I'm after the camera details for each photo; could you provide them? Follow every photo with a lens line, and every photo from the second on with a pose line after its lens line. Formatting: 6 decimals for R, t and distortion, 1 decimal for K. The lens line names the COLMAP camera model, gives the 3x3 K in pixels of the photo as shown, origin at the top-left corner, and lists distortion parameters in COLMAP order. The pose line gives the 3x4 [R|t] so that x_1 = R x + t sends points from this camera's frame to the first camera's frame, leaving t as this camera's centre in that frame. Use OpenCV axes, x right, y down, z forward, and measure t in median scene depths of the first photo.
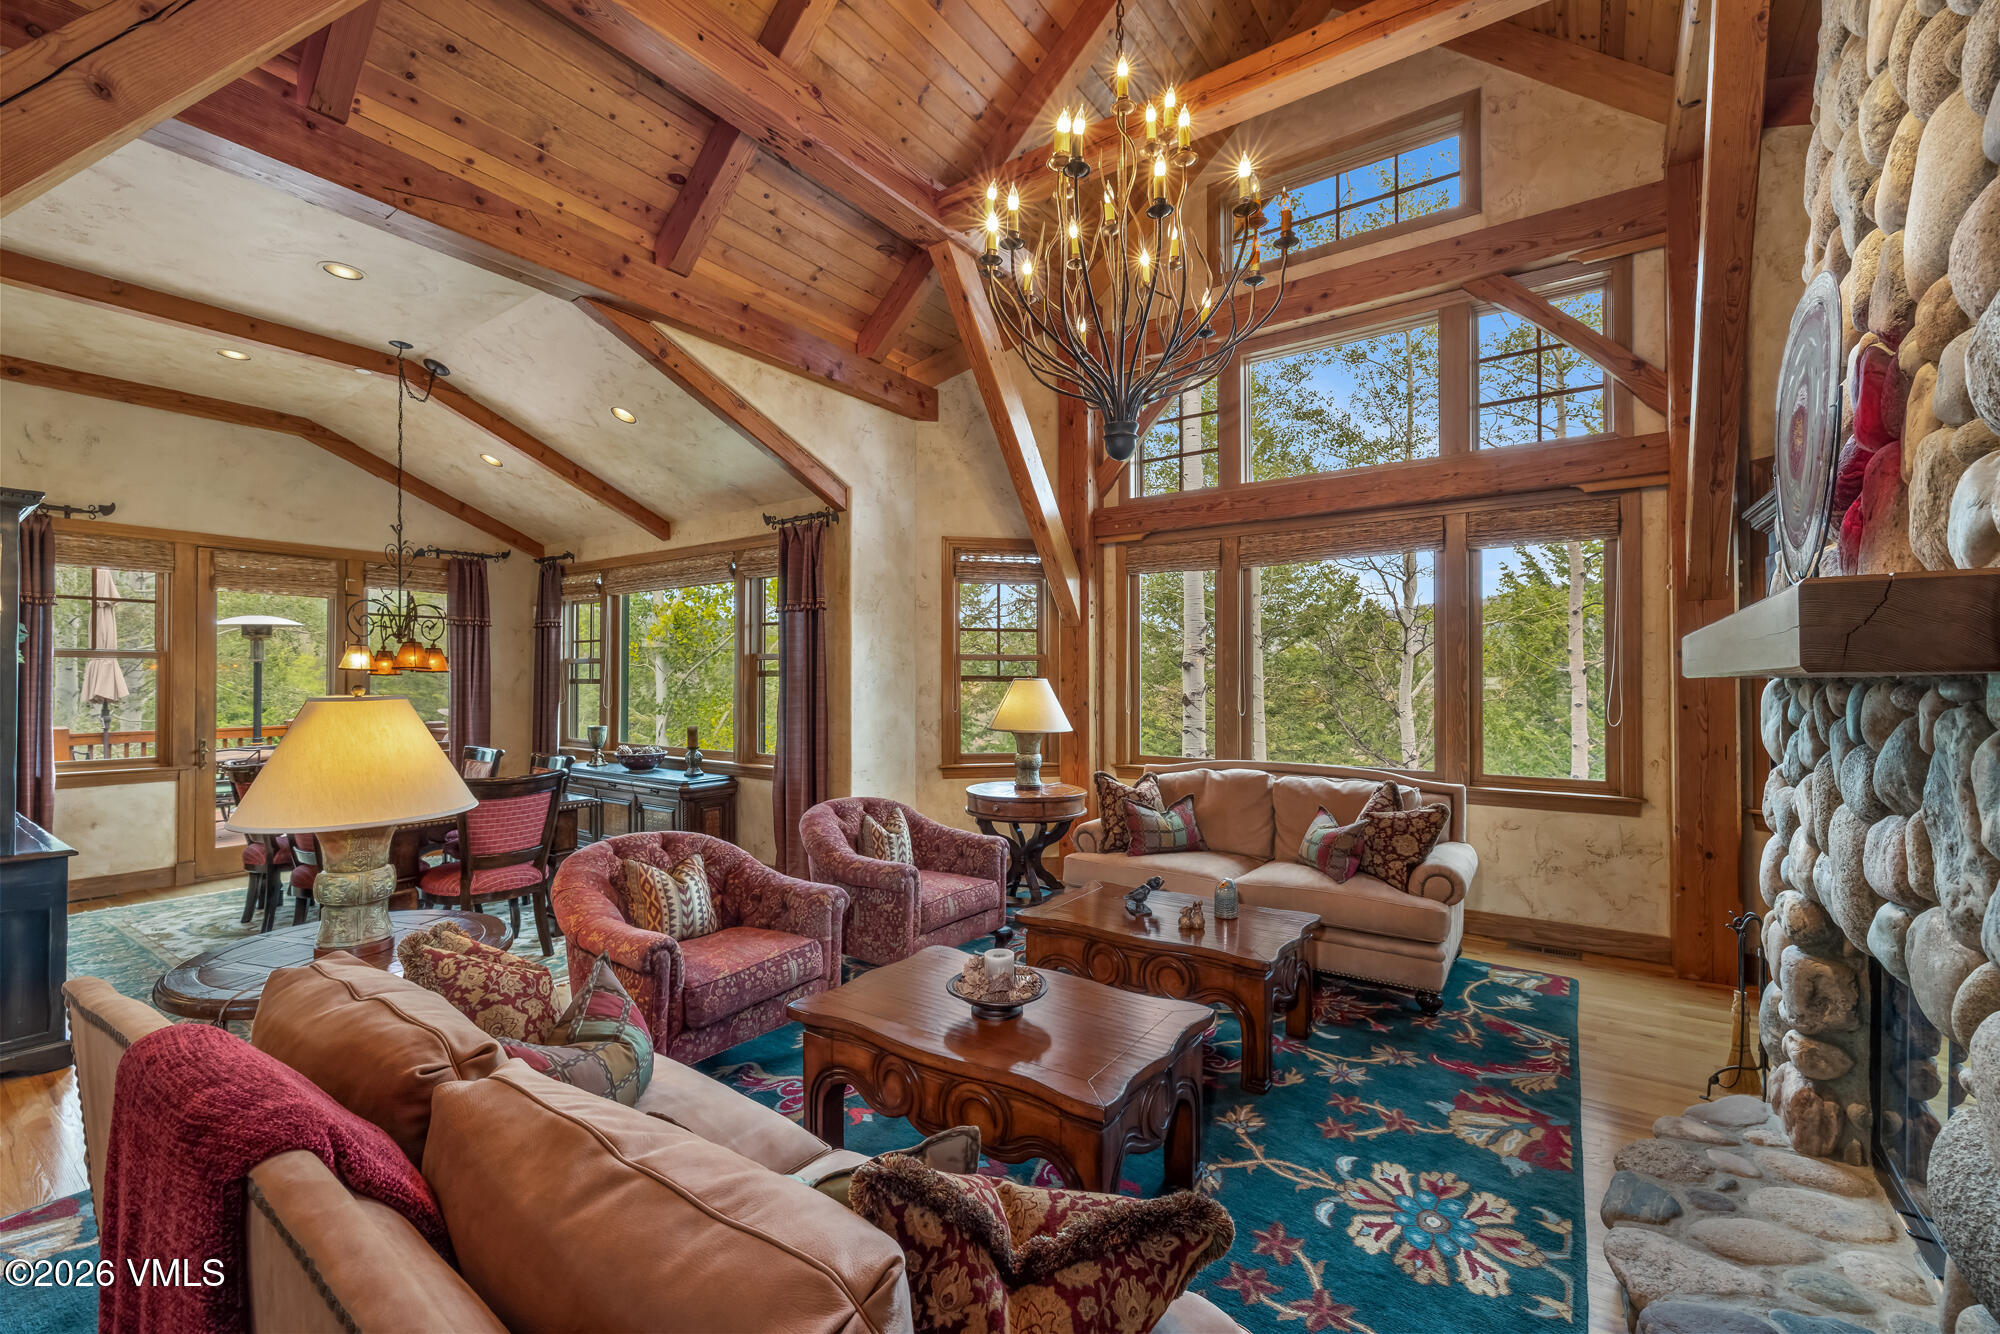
lens RADIAL K [[839.0, 0, 994.9], [0, 839.0, 666.3], [0, 0, 1]] dist [-0.002777, 0.000622]
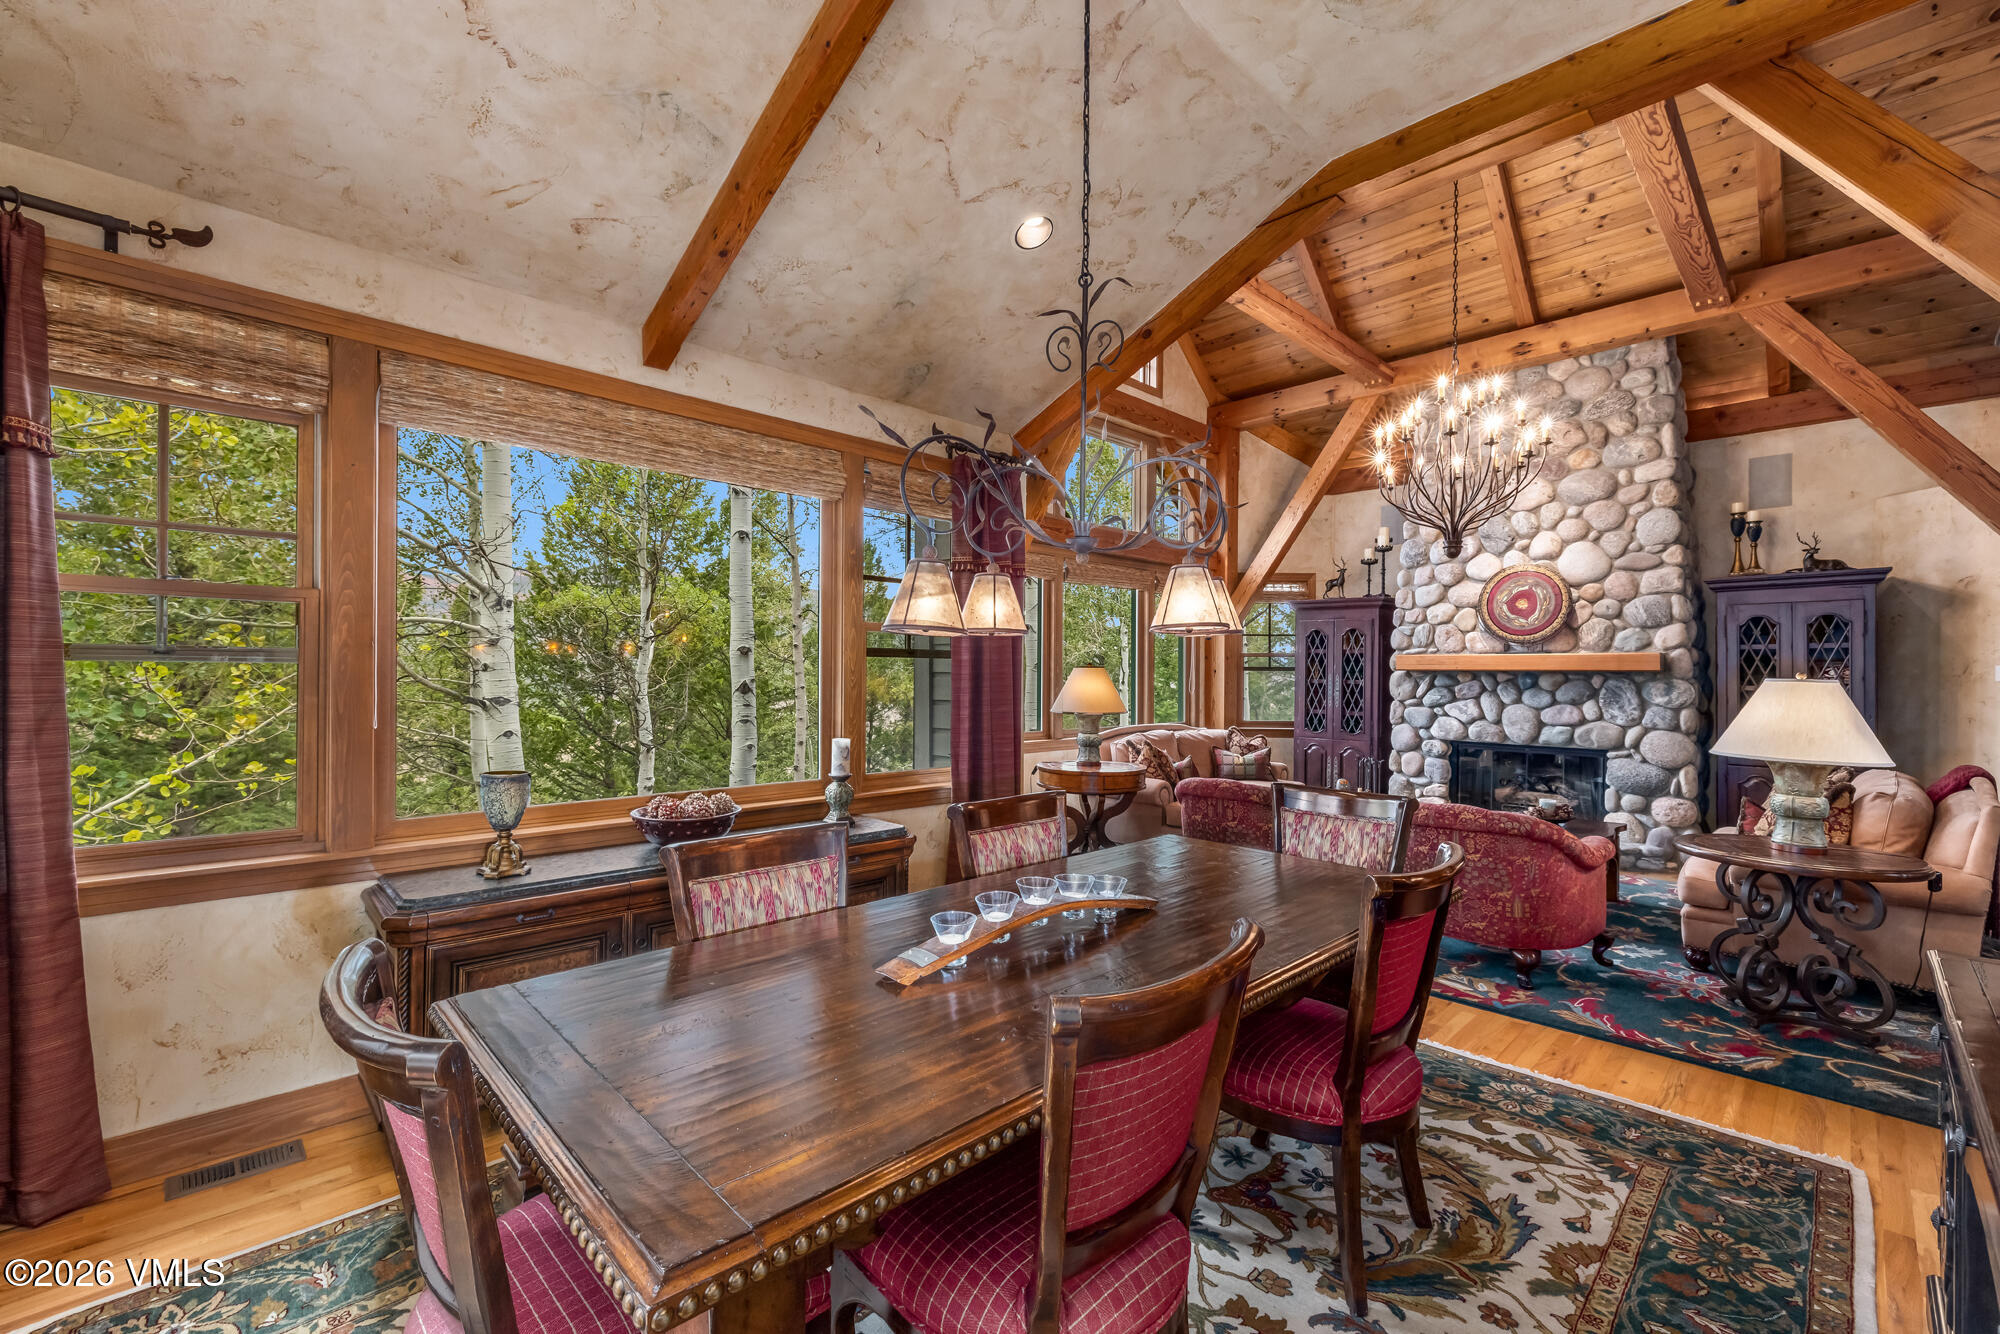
lens RADIAL K [[839.0, 0, 1020.3], [0, 839.0, 672.9], [0, 0, 1]] dist [-0.002777, 0.000622]
pose [[0.167370, 0.002511, 0.985891, -1.044479], [-0.024830, 0.999690, 0.001669, 0.024317], [-0.985581, -0.024759, 0.167380, 0.890220]]
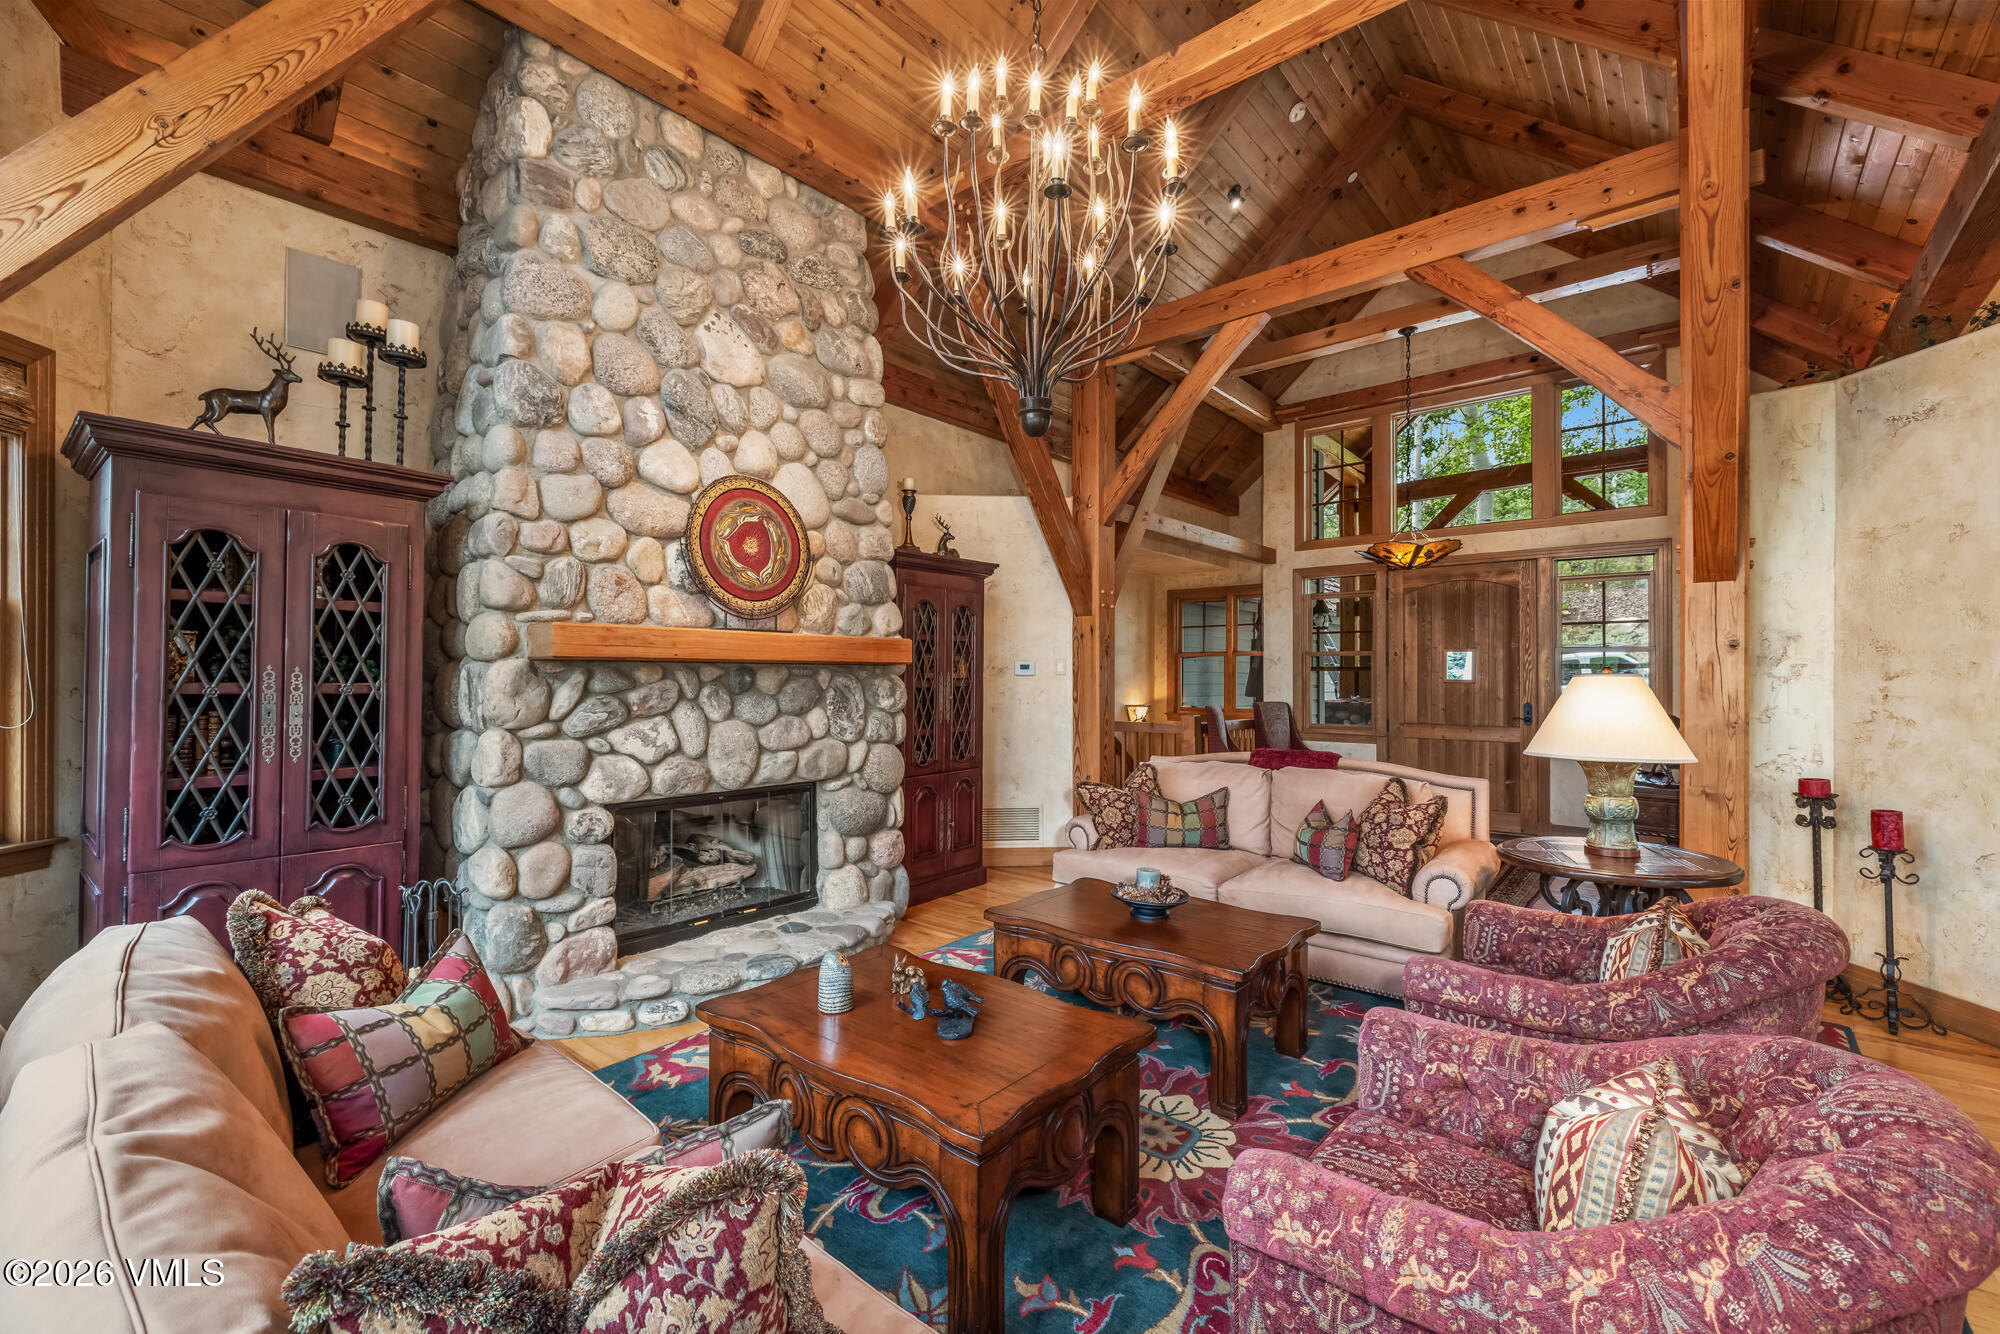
lens RADIAL K [[839.0, 0, 986.3], [0, 839.0, 665.5], [0, 0, 1]] dist [-0.002777, 0.000622]
pose [[-0.995258, -0.002874, 0.097232, 0.060770], [-0.005505, 0.999626, -0.026794, 0.025942], [-0.097119, -0.027203, -0.994901, 1.063057]]
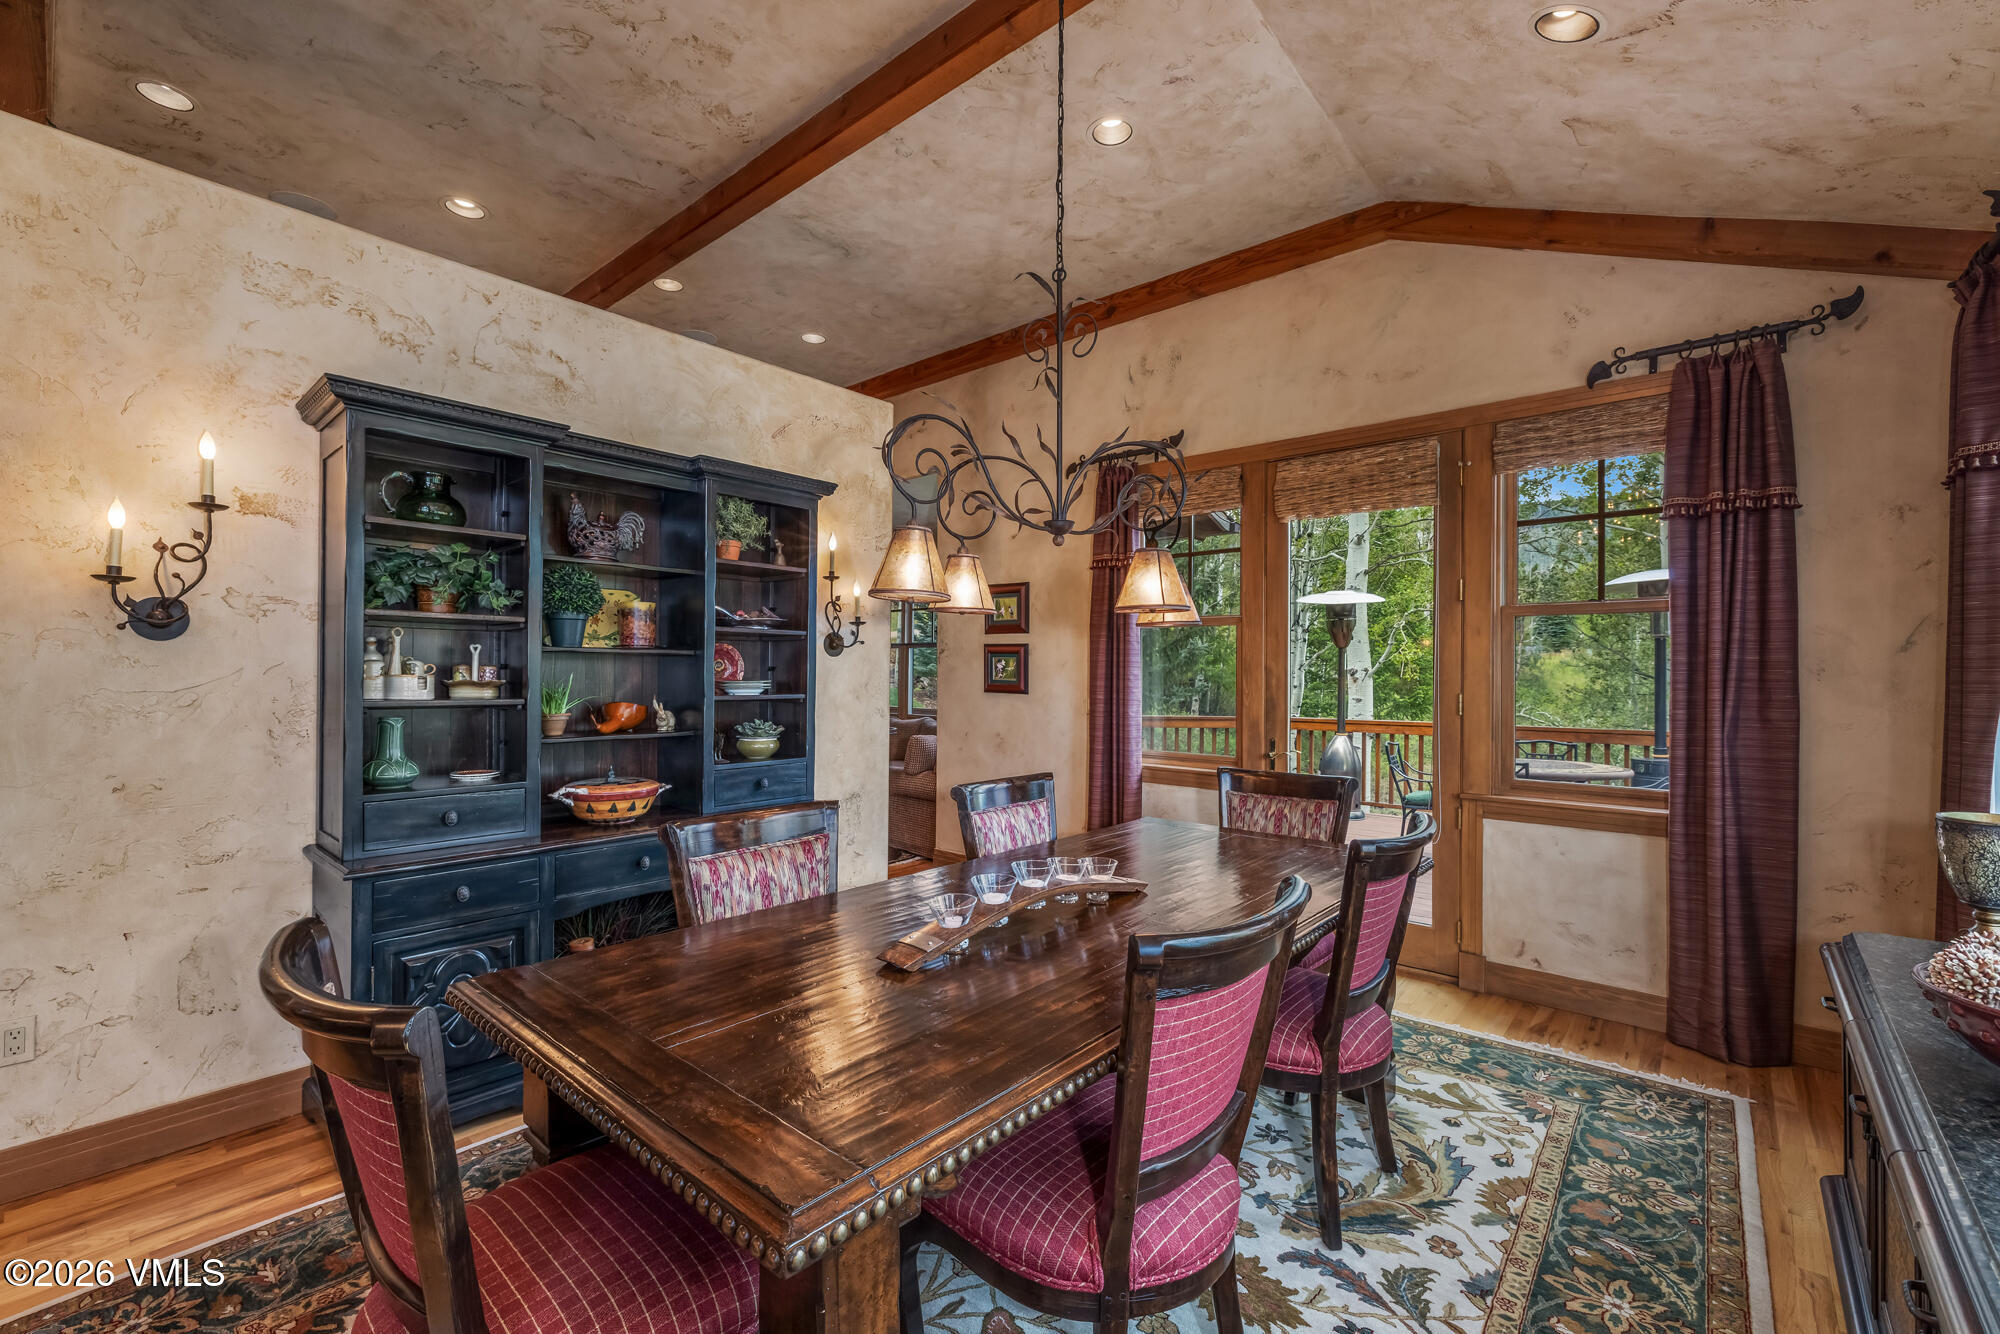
lens RADIAL K [[839.0, 0, 1007.8], [0, 839.0, 666.5], [0, 0, 1]] dist [-0.002777, 0.000622]
pose [[-0.093064, -0.007983, -0.995628, -0.263095], [0.011111, 0.999897, -0.009056, 0.034588], [0.995598, -0.011906, -0.092965, 0.941517]]
